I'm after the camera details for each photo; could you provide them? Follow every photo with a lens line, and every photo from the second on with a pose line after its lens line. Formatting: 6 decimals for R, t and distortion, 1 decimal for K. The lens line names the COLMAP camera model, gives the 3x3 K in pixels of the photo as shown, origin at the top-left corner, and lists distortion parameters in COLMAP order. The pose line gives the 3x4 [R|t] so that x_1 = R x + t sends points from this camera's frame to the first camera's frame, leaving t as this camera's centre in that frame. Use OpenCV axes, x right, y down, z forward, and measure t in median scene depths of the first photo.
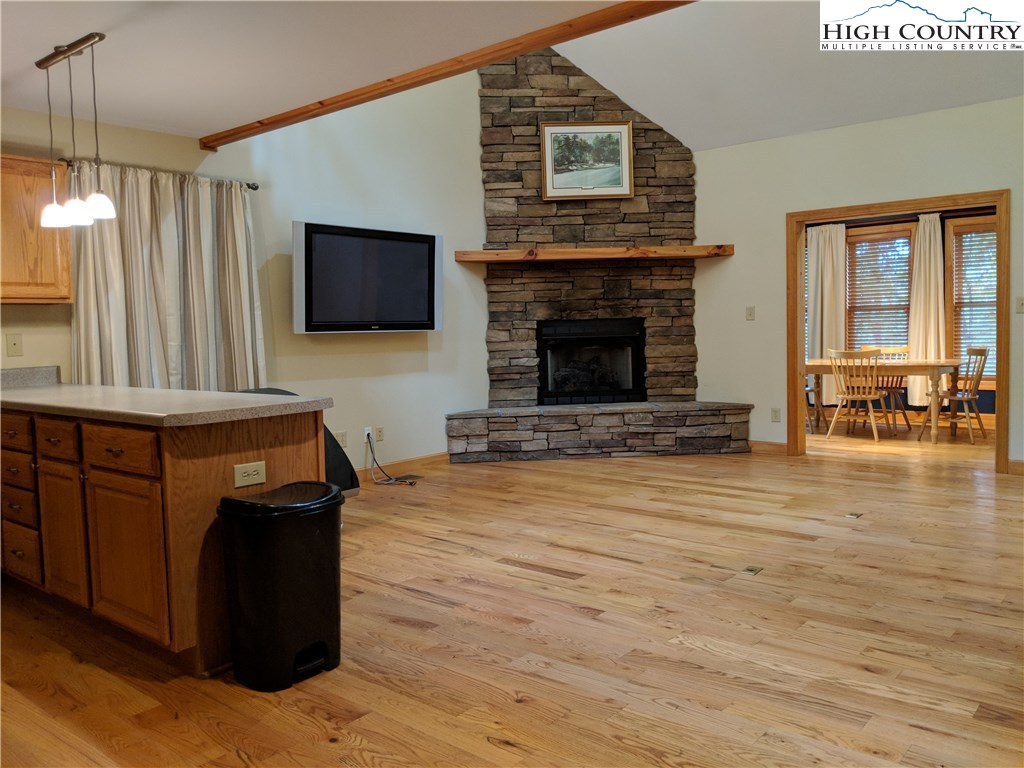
lens RADIAL K [[817.9, 0, 523.2], [0, 817.9, 376.8], [0, 0, 1]] dist [0.063939, -0.126832]
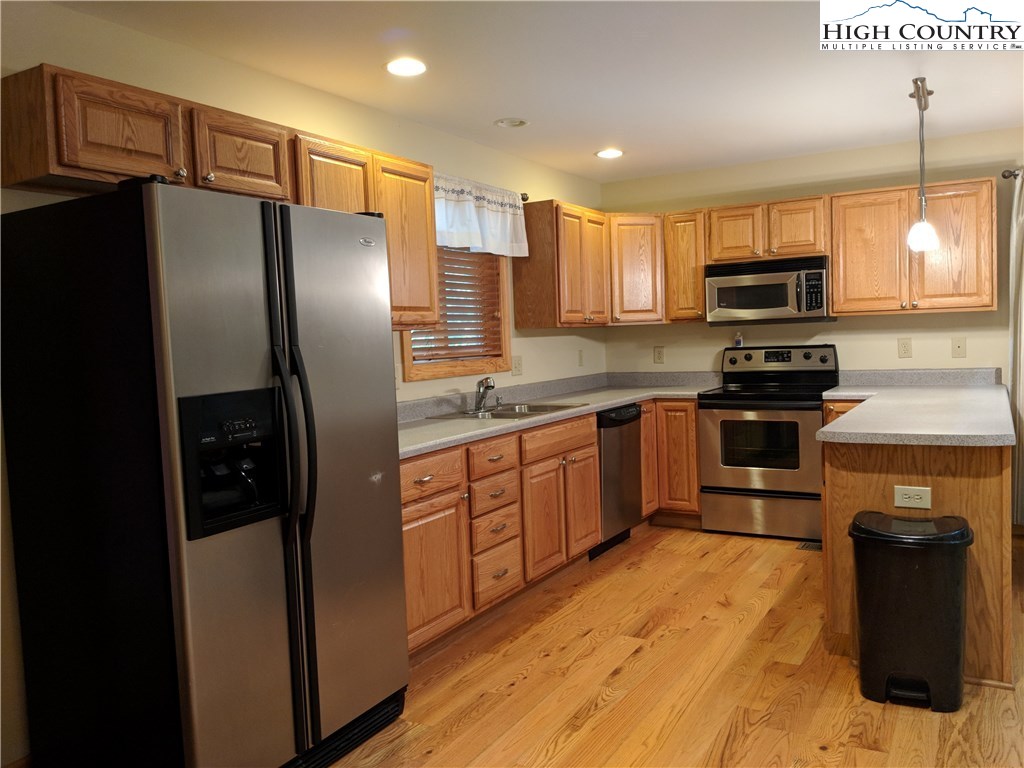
lens RADIAL K [[817.9, 0, 517.8], [0, 817.9, 381.6], [0, 0, 1]] dist [0.063939, -0.126832]
pose [[0.173947, 0.074378, -0.981942, 0.235995], [-0.026420, 0.997137, 0.070849, -0.034858], [0.984401, 0.013619, 0.175414, 0.131480]]
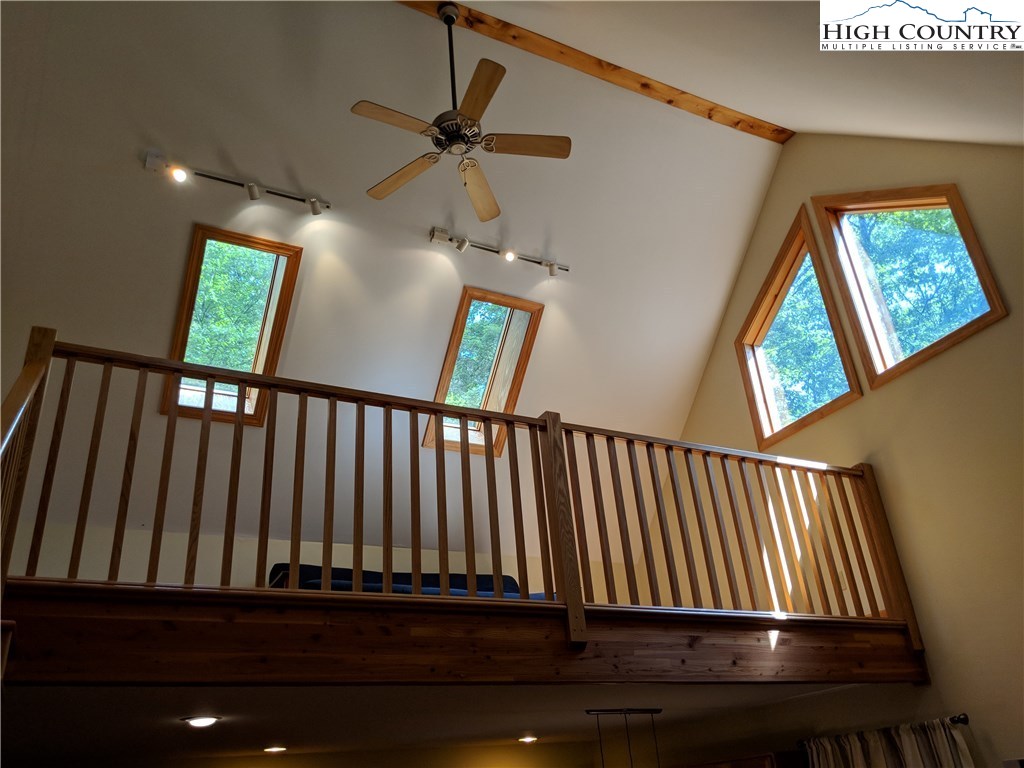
lens RADIAL K [[817.9, 0, 512.4], [0, 817.9, 386.1], [0, 0, 1]] dist [0.063939, -0.126832]
pose [[-0.374010, -0.380887, -0.845601, 0.486995], [0.028793, 0.906565, -0.421083, -0.151427], [0.926978, -0.181836, -0.328097, 0.688836]]
